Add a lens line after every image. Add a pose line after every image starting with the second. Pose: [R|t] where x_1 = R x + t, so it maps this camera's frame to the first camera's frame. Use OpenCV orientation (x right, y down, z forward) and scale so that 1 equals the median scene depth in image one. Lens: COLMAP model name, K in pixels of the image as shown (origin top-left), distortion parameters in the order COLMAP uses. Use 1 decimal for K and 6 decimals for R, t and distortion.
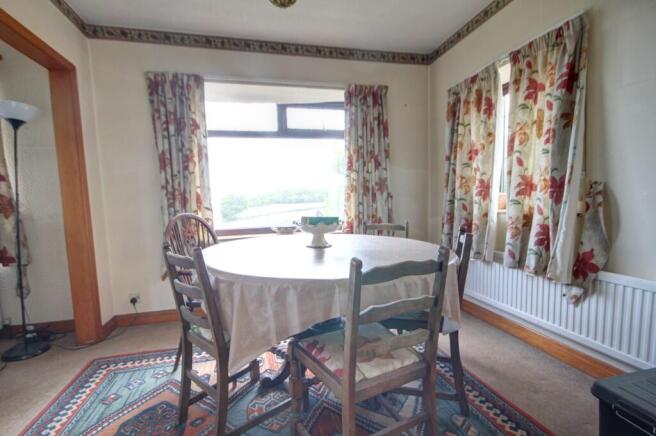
lens RADIAL K [[304.0, 0, 328.5], [0, 304.0, 226.7], [0, 0, 1]] dist [0.000075, 0.000221]
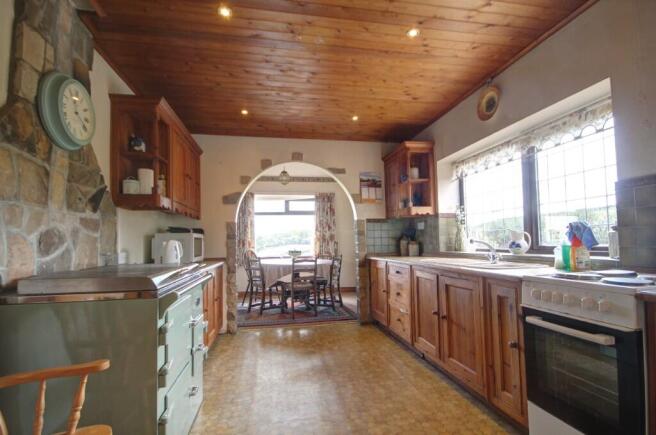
lens RADIAL K [[304.6, 0, 326.5], [0, 304.6, 228.2], [0, 0, 1]] dist [0.000938, 0.000224]
pose [[0.998509, 0.009836, -0.053697, 0.261508], [-0.016799, 0.991264, -0.130815, 0.081276], [0.051941, 0.131522, 0.989952, -1.178861]]
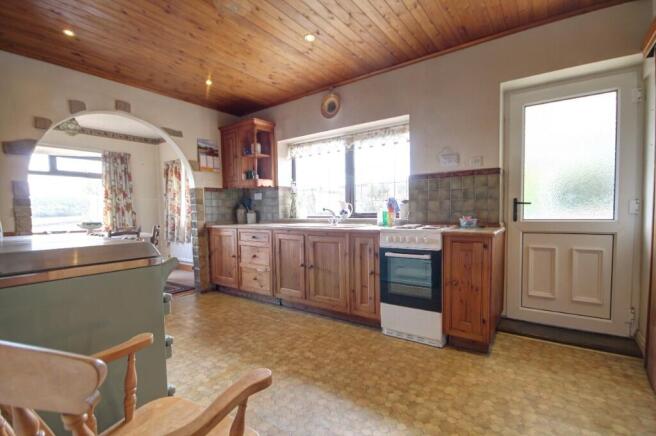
lens RADIAL K [[304.0, 0, 328.5], [0, 304.0, 226.7], [0, 0, 1]] dist [0.000075, 0.000221]
pose [[0.764756, -0.018540, 0.644053, -0.084645], [0.049816, 0.998295, -0.030415, 0.099218], [-0.642392, 0.055344, 0.764376, -1.191449]]
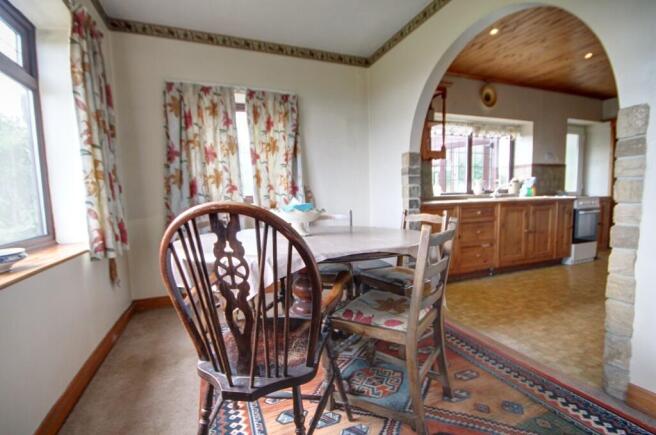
lens RADIAL K [[303.8, 0, 327.2], [0, 303.8, 237.3], [0, 0, 1]] dist [0.000311, 0.000107]
pose [[-0.134872, -0.117860, 0.983829, -0.634880], [0.105945, 0.985494, 0.132583, -0.036197], [-0.985183, 0.122113, -0.120429, 0.637170]]
